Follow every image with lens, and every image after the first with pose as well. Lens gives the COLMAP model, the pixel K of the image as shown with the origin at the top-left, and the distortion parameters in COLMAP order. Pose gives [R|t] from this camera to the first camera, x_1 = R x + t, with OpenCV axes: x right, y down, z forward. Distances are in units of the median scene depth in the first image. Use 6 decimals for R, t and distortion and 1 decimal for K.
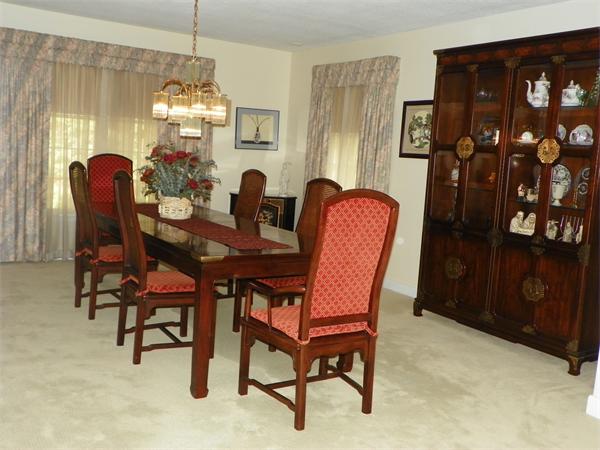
lens RADIAL K [[584.2, 0, 300.0], [0, 584.2, 225.0], [0, 0, 1]] dist [-0.011480, 0.001661]
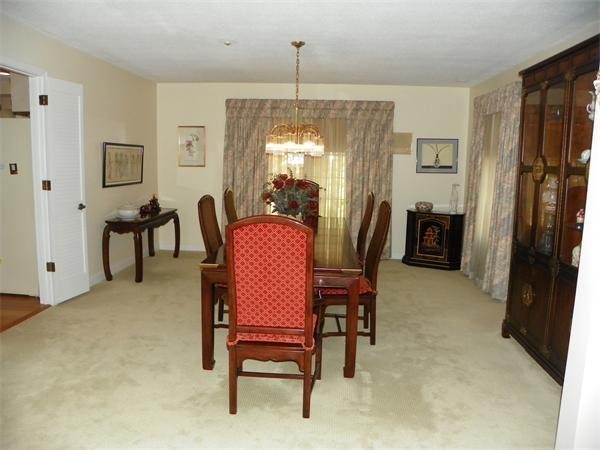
lens RADIAL K [[449.3, 0, 300.0], [0, 449.3, 225.0], [0, 0, 1]] dist [-0.164525, 0.130198]
pose [[0.810852, 0.035574, -0.584169, 0.288309], [-0.041159, 0.999146, 0.003714, -0.021669], [0.583802, 0.021032, 0.811624, 0.156735]]
